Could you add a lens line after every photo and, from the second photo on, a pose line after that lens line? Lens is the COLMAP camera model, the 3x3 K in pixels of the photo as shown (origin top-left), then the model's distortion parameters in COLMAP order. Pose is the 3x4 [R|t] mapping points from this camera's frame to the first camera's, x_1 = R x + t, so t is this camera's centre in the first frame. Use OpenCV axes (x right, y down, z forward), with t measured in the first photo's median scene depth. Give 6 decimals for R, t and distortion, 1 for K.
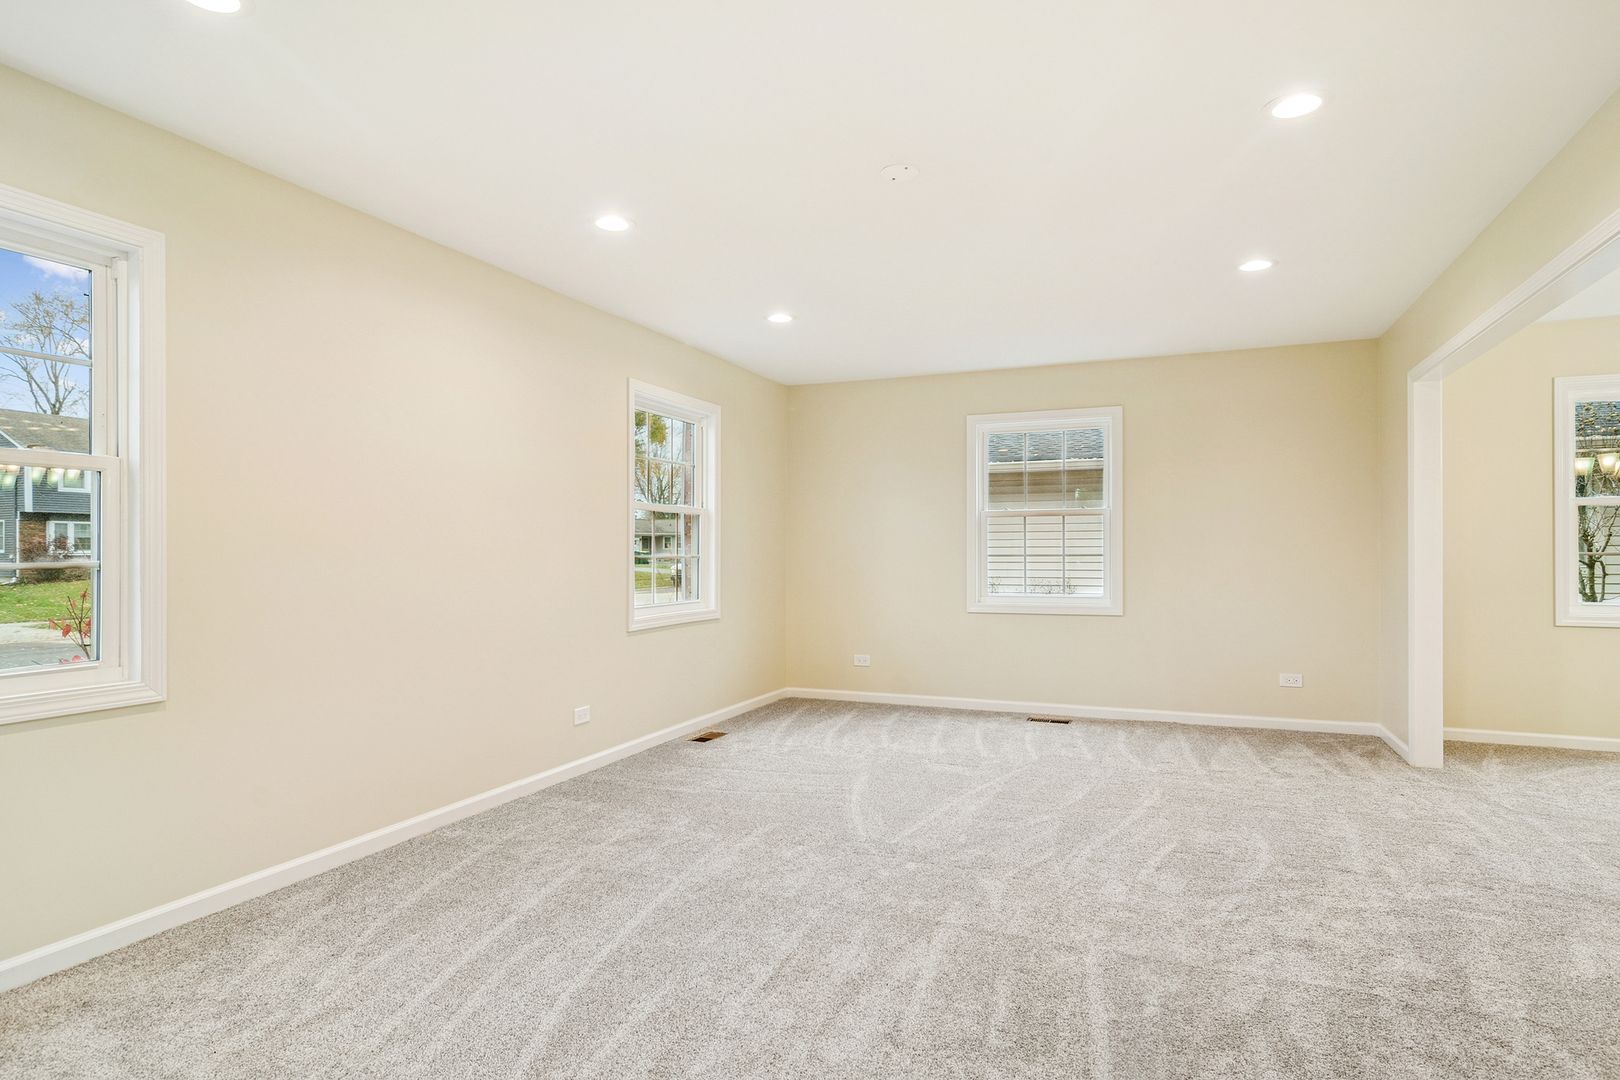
lens RADIAL K [[878.3, 0, 812.5], [0, 878.3, 546.3], [0, 0, 1]] dist [0.002474, 0.002089]
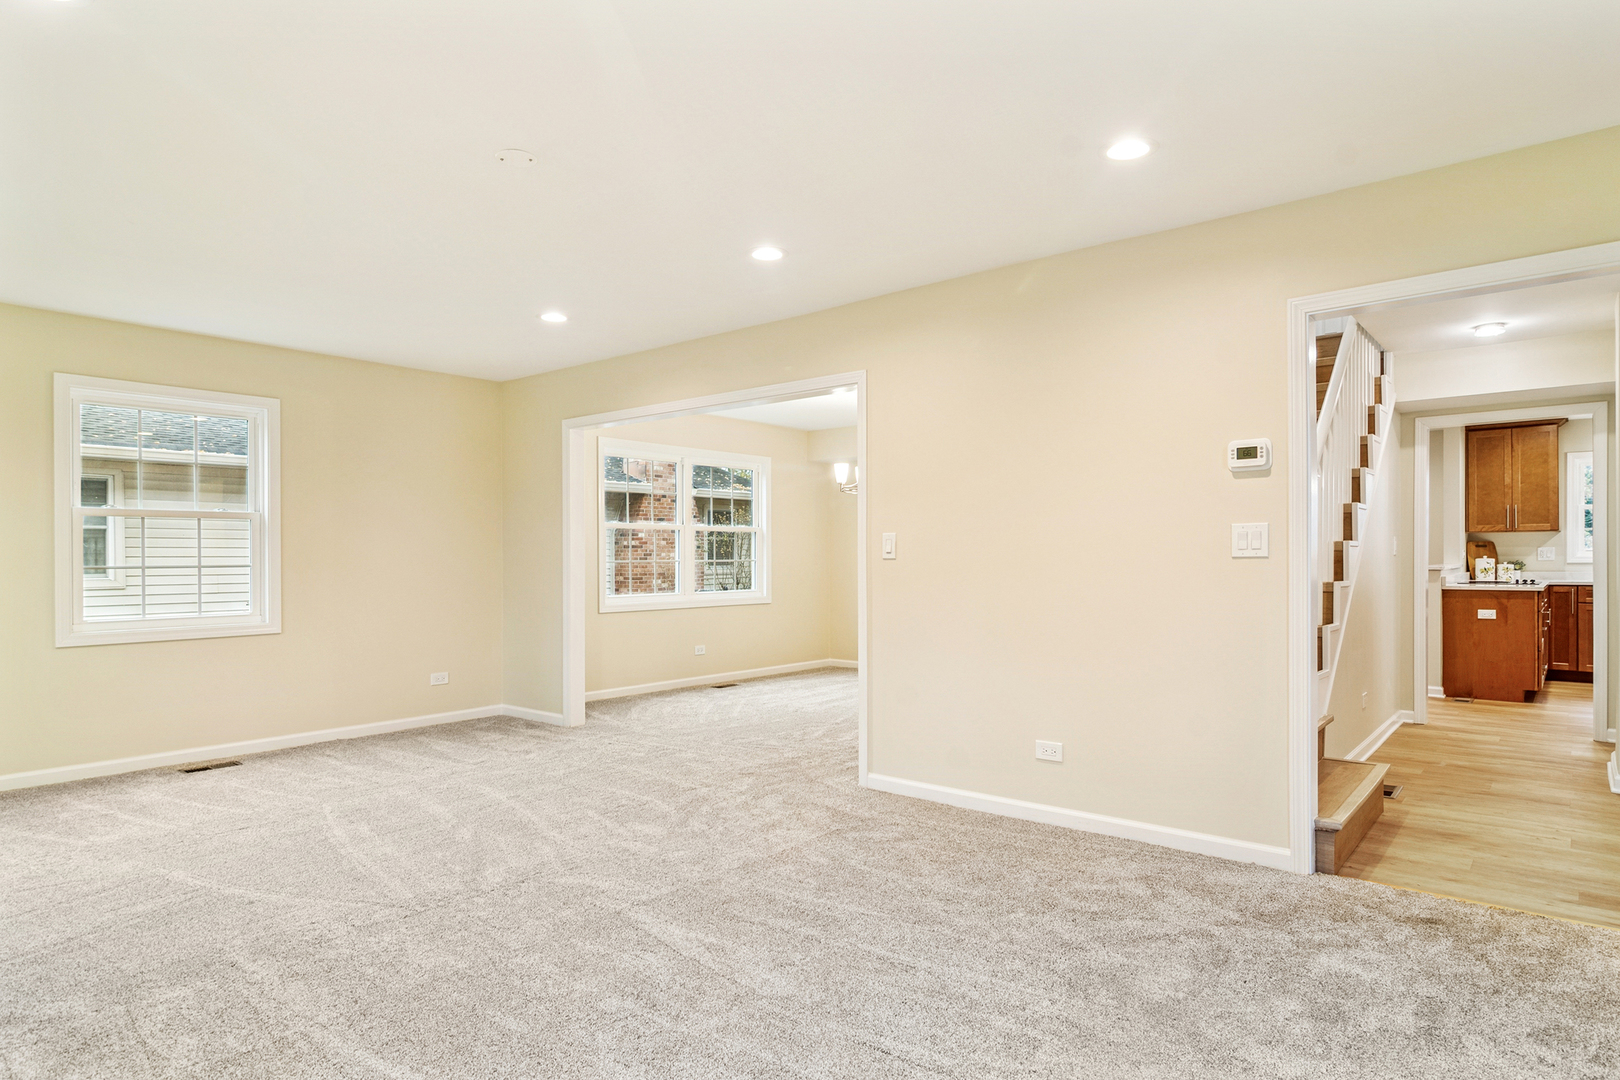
lens RADIAL K [[918.7, 0, 809.3], [0, 918.7, 554.2], [0, 0, 1]] dist [0.002153, 0.001001]
pose [[0.305724, -0.001231, 0.952119, -0.569068], [-0.000215, 0.999999, 0.001362, -0.004979], [-0.952120, -0.000621, 0.305723, 0.294607]]
